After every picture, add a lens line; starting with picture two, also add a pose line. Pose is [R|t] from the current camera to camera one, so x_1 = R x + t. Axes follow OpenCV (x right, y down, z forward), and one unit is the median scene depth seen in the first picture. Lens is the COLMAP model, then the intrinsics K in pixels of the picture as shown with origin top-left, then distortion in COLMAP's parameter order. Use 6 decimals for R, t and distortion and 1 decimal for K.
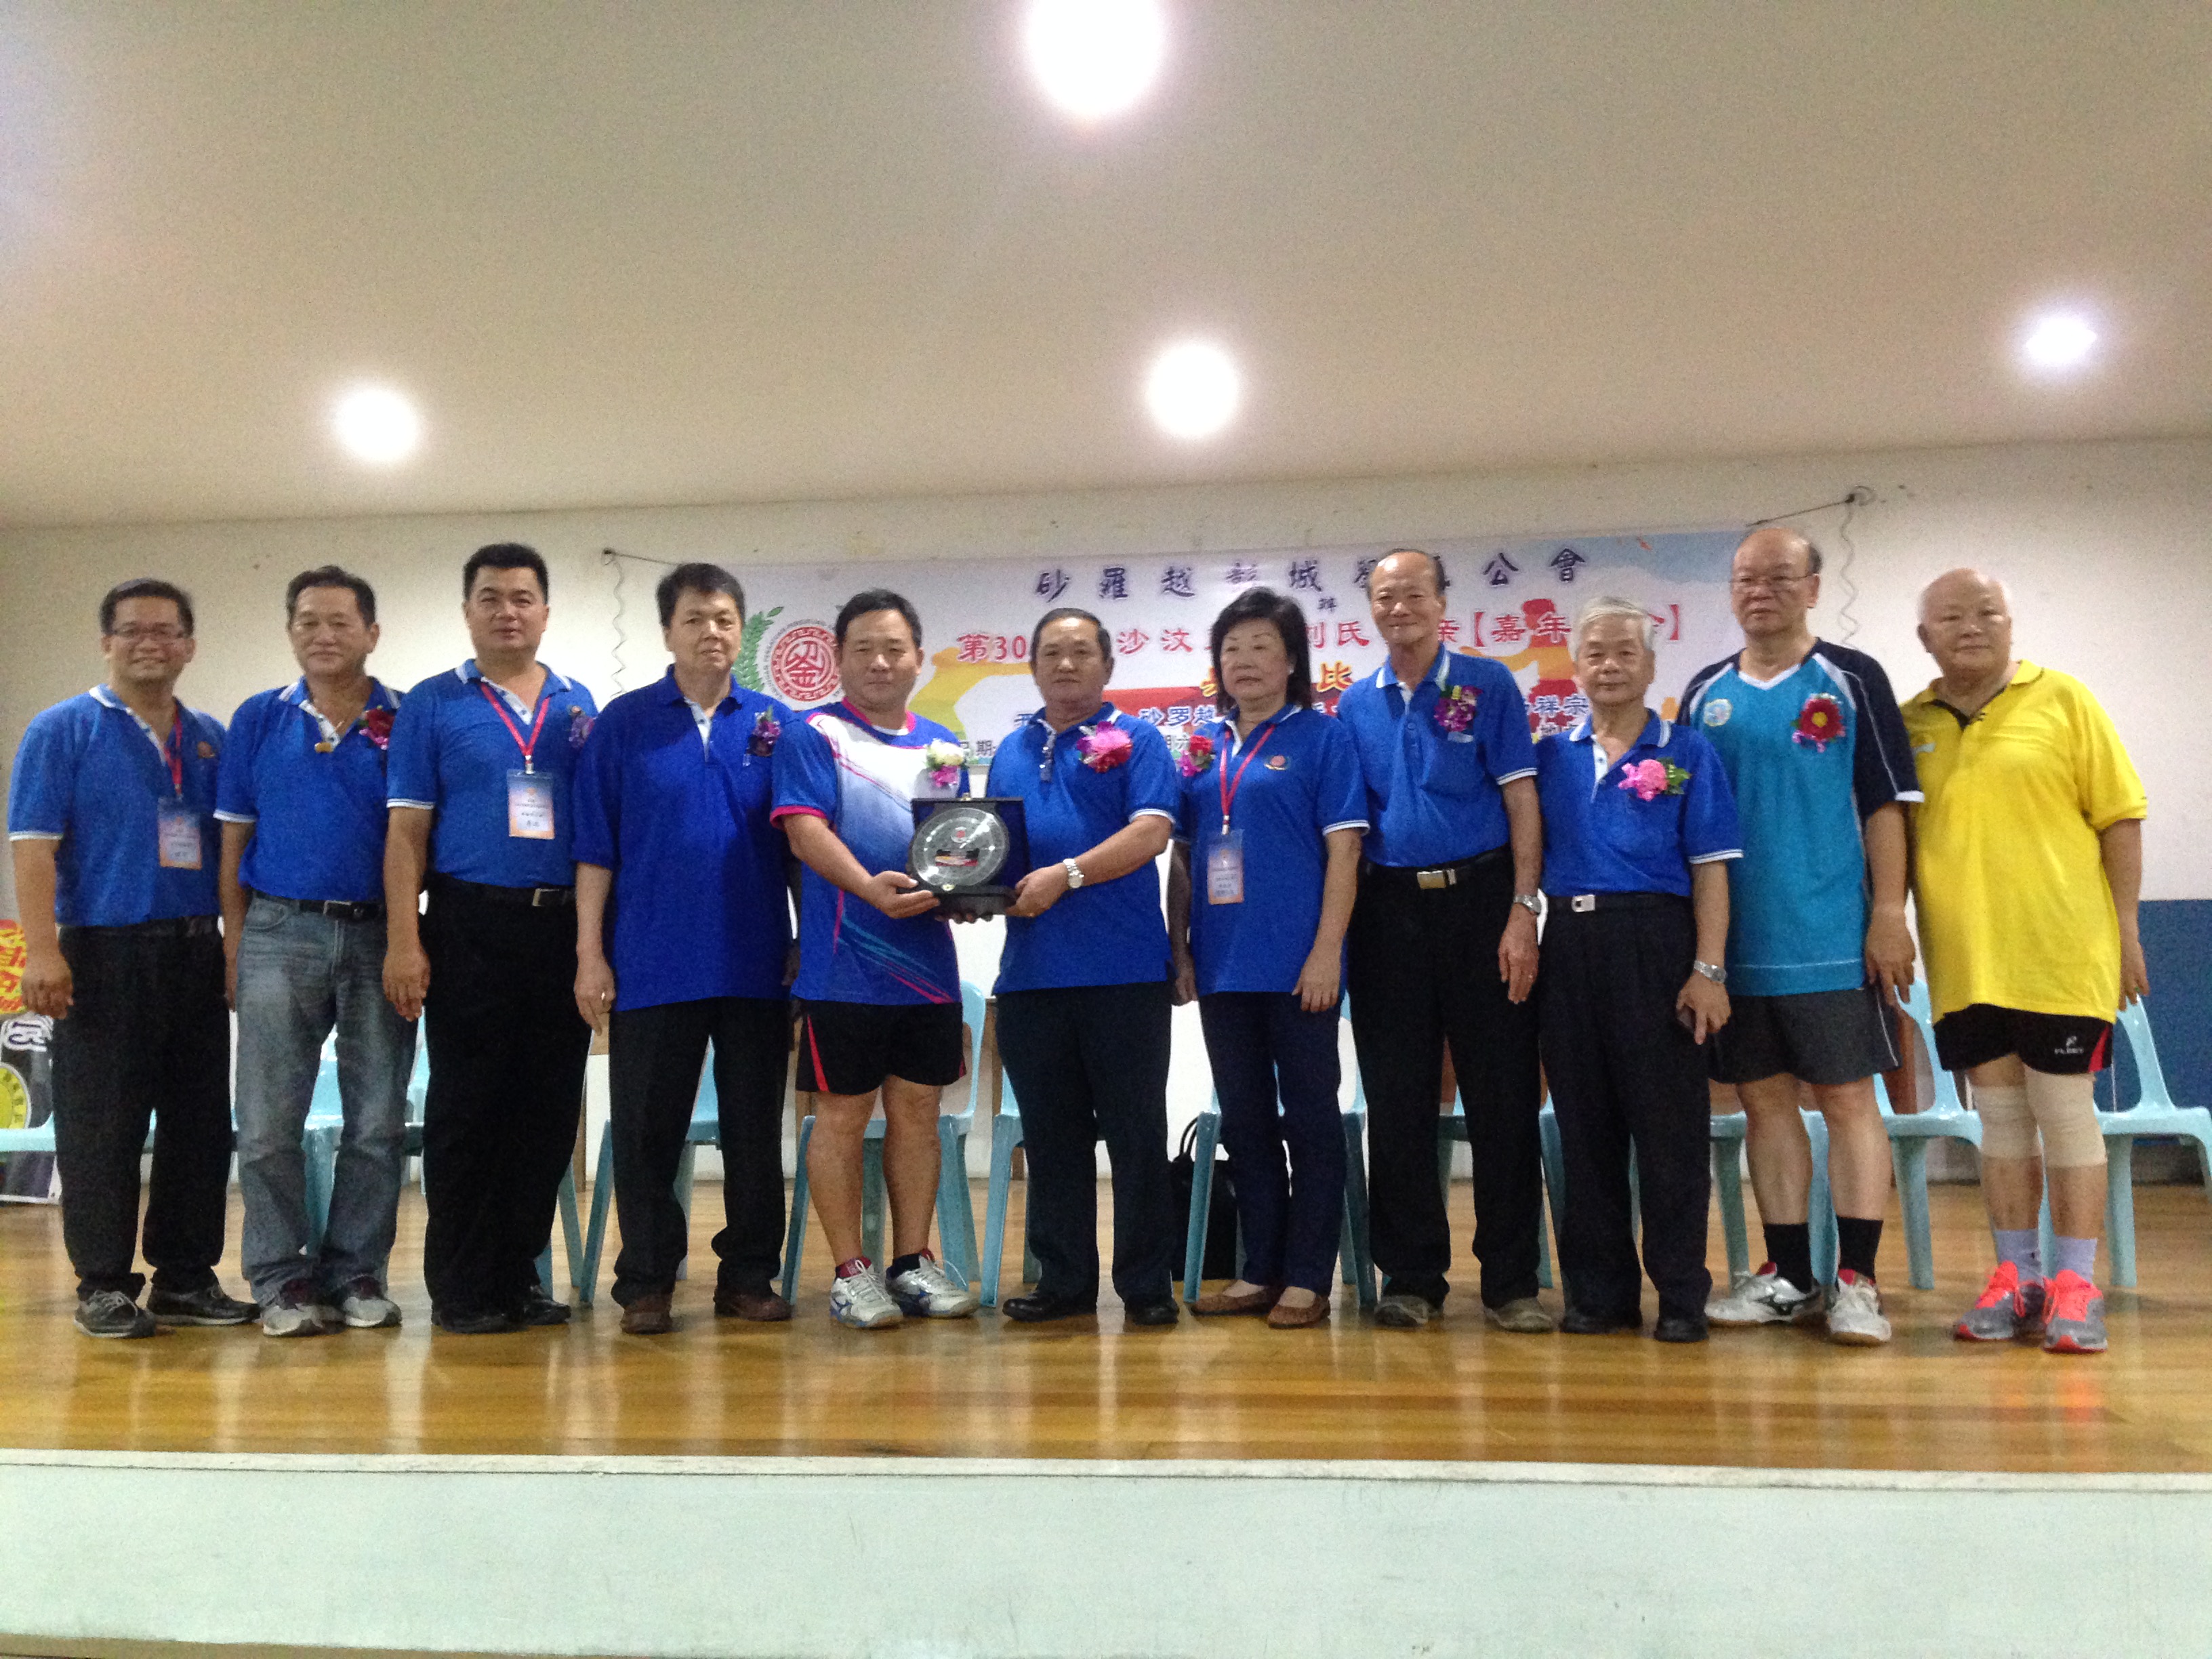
lens RADIAL K [[2112.4, 0, 1084.9], [0, 2112.4, 825.5], [0, 0, 1]] dist [0.026190, 0.000000]
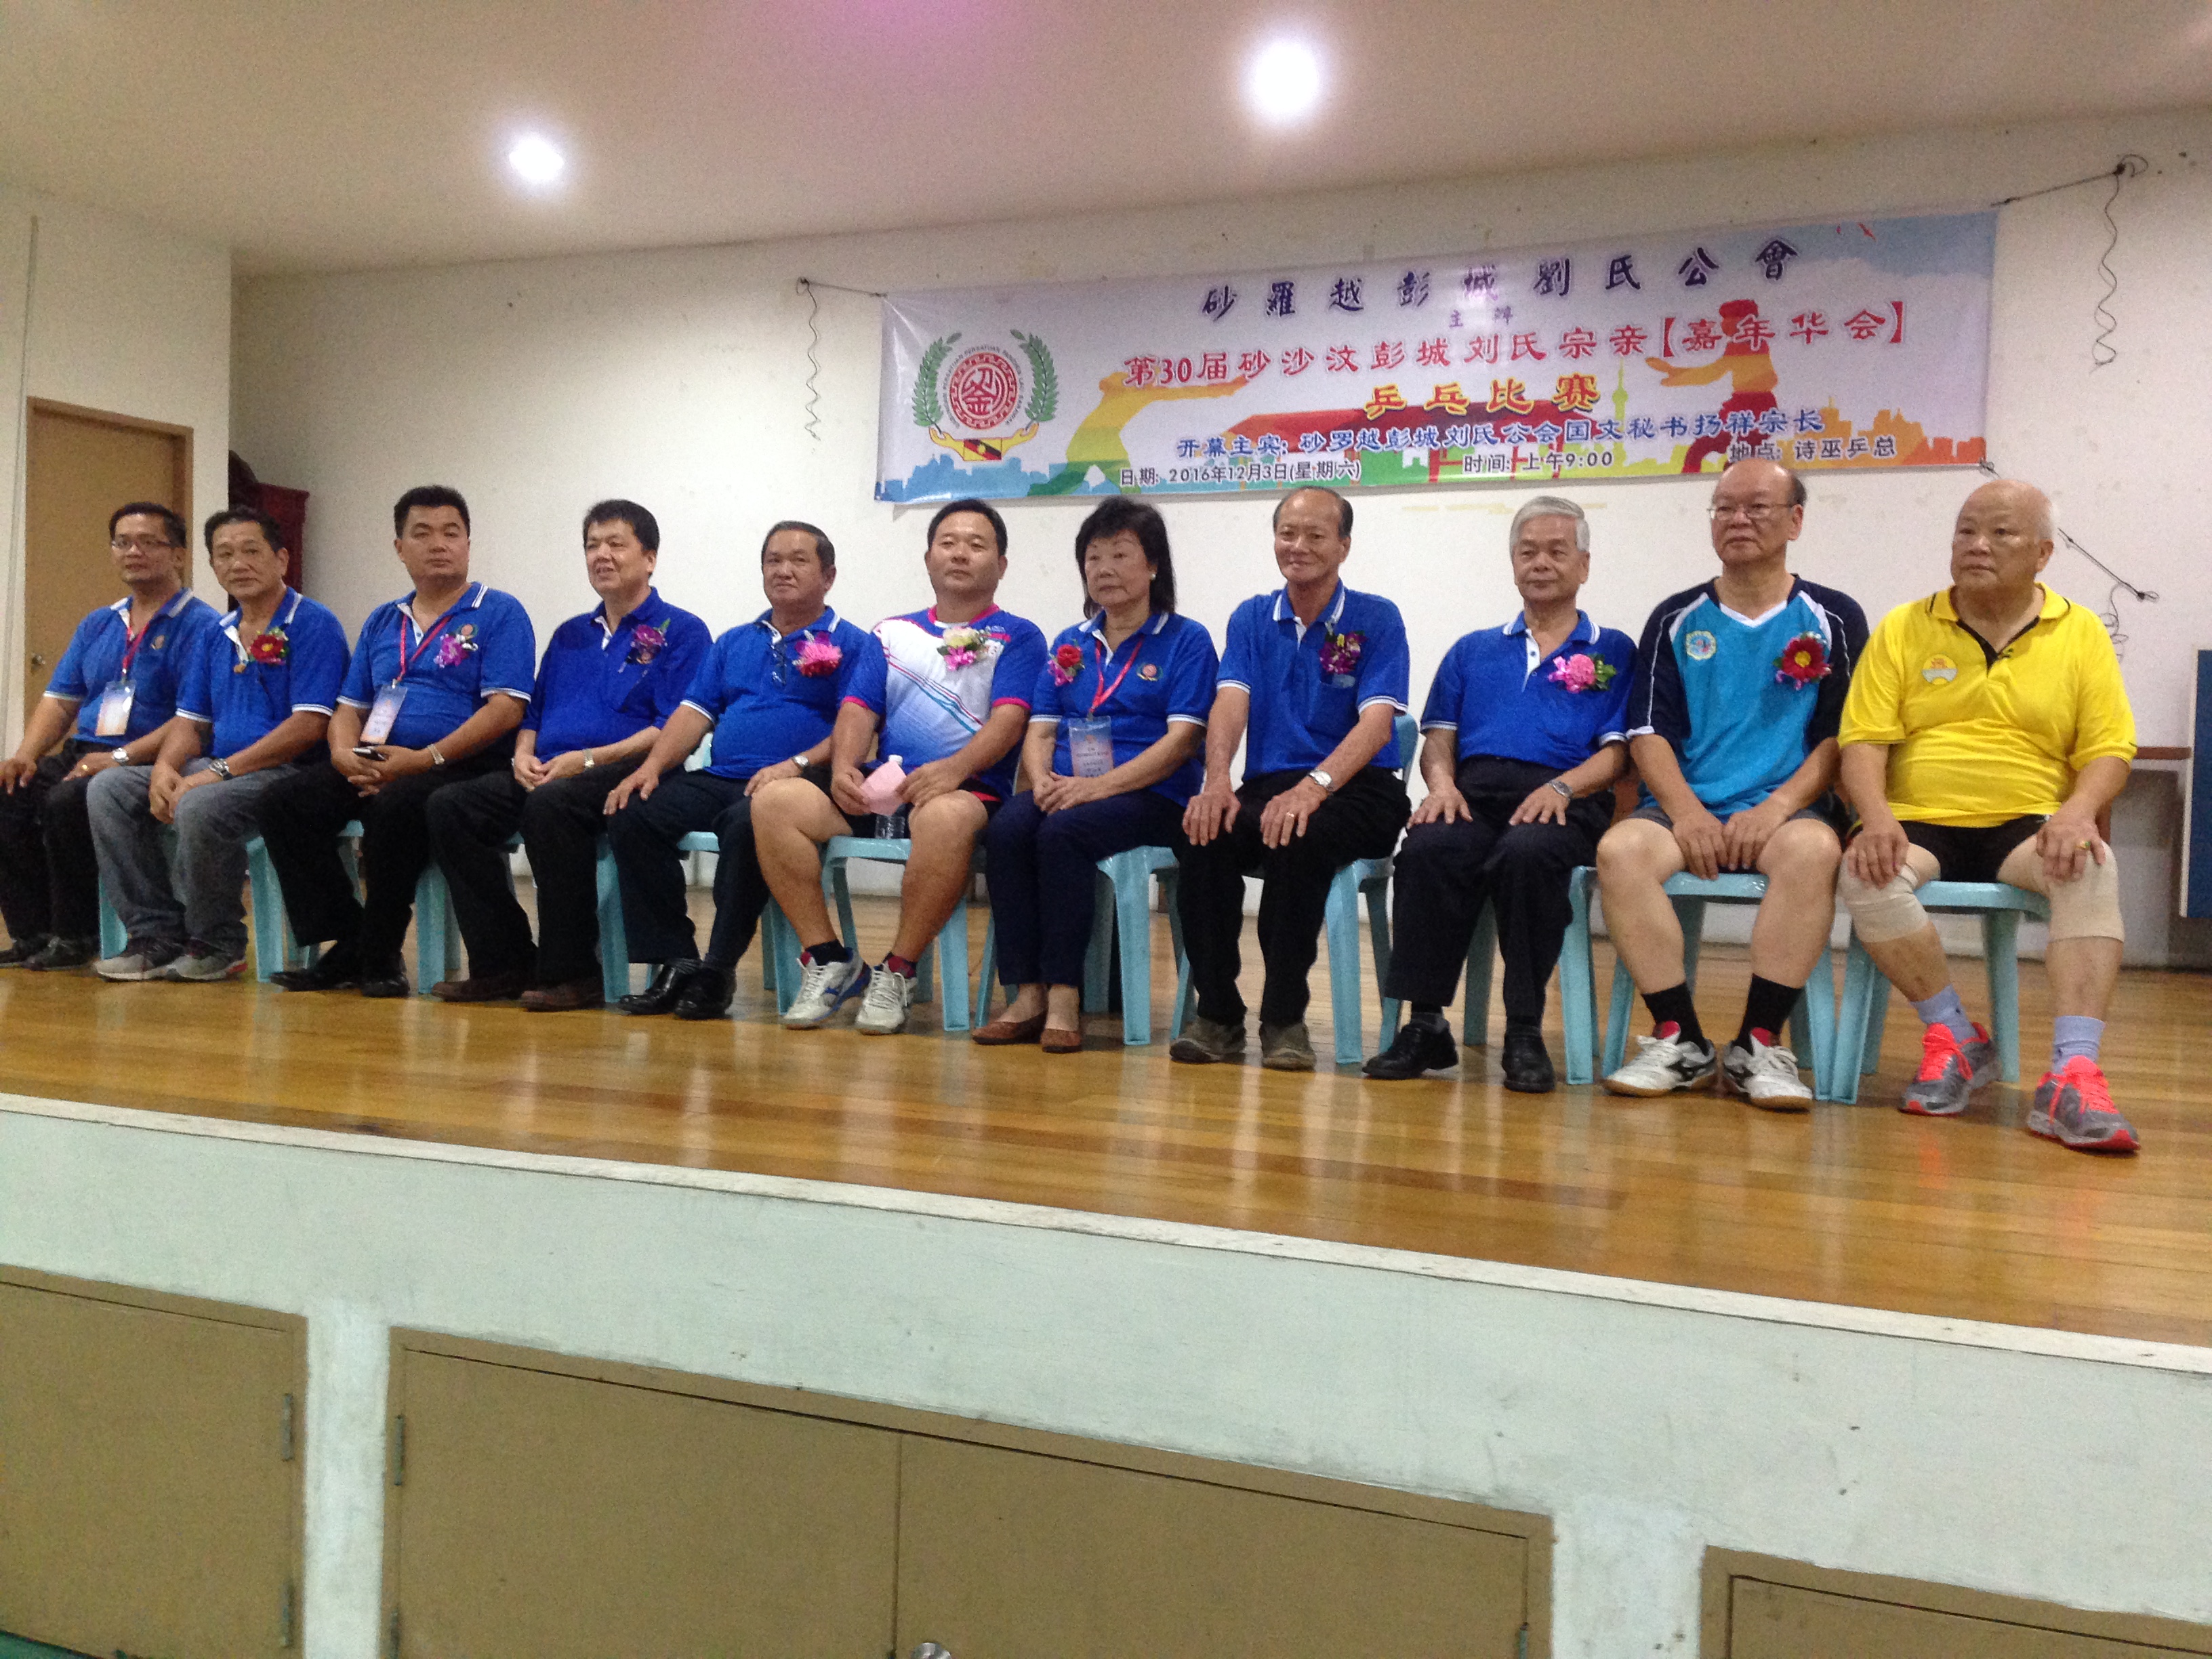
lens RADIAL K [[2112.4, 0, 1088.4], [0, 2112.4, 840.9], [0, 0, 1]] dist [0.026190, 0.000000]
pose [[0.954464, 0.043750, -0.295101, 0.224901], [-0.004830, 0.991325, 0.131347, 0.002071], [0.298287, -0.123941, 0.946395, 0.048201]]
